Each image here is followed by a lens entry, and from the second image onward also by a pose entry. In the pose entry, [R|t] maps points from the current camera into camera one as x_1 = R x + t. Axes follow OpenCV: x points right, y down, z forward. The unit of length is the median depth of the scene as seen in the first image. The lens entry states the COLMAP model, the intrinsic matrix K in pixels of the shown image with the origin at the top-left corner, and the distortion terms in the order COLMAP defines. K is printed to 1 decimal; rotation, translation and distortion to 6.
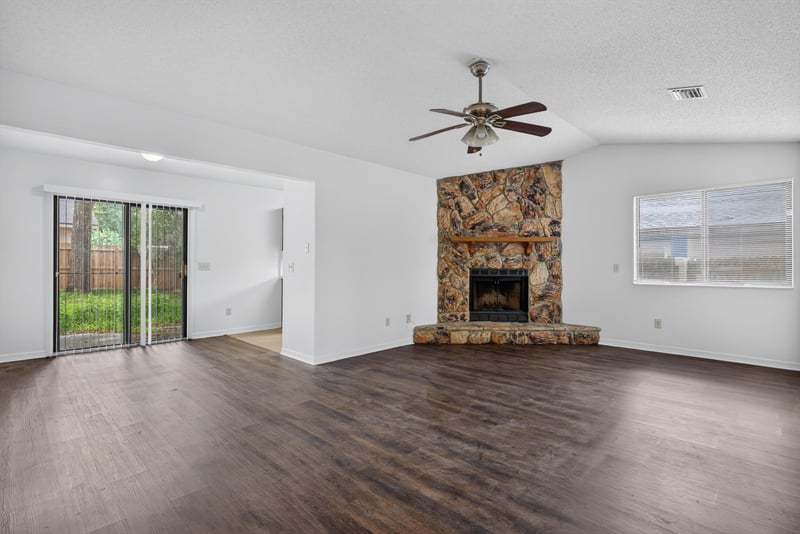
lens RADIAL K [[387.3, 0, 401.8], [0, 387.3, 267.0], [0, 0, 1]] dist [0.001884, -0.001064]
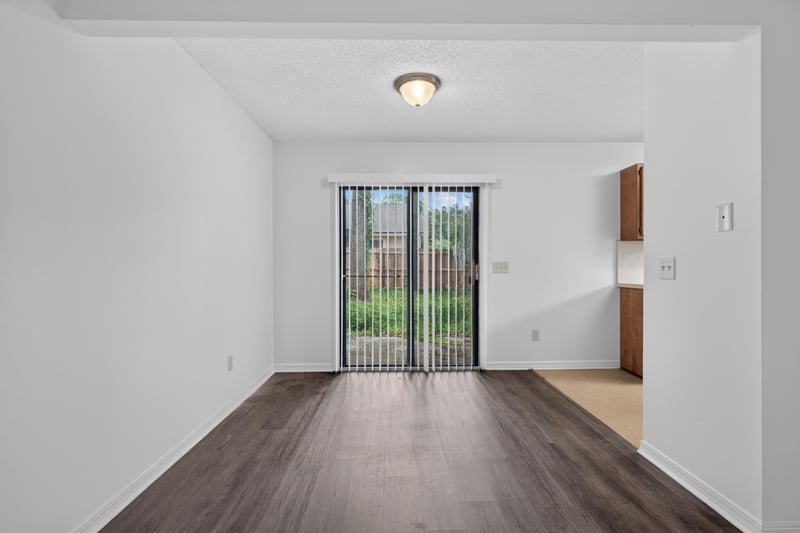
lens RADIAL K [[387.3, 0, 394.2], [0, 387.3, 265.4], [0, 0, 1]] dist [0.001884, -0.001064]
pose [[0.710522, -0.007112, -0.703639, -0.174557], [0.003293, 0.999972, -0.006782, -0.000946], [0.703667, 0.002502, 0.710526, 0.414287]]
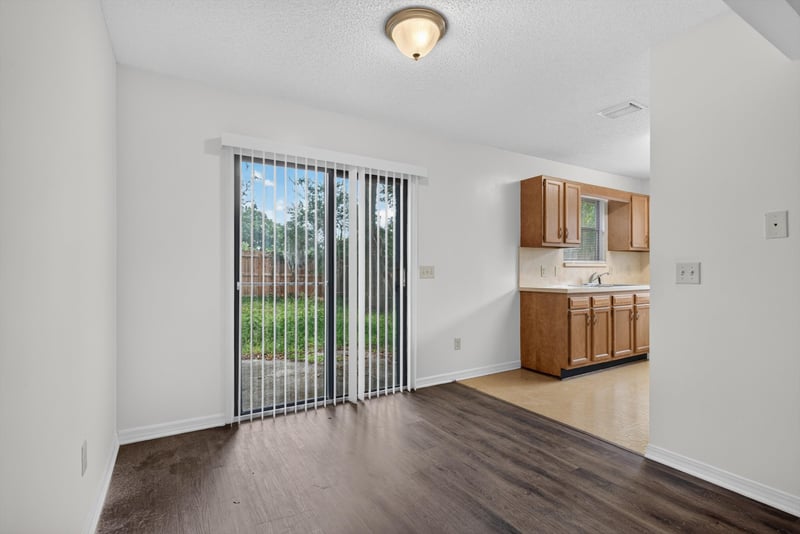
lens RADIAL K [[387.3, 0, 399.6], [0, 387.3, 272.1], [0, 0, 1]] dist [0.001884, -0.001064]
pose [[0.968973, -0.002658, -0.247152, -0.444971], [0.002649, 0.999996, -0.000372, -0.001353], [0.247152, -0.000294, 0.968977, 0.427106]]
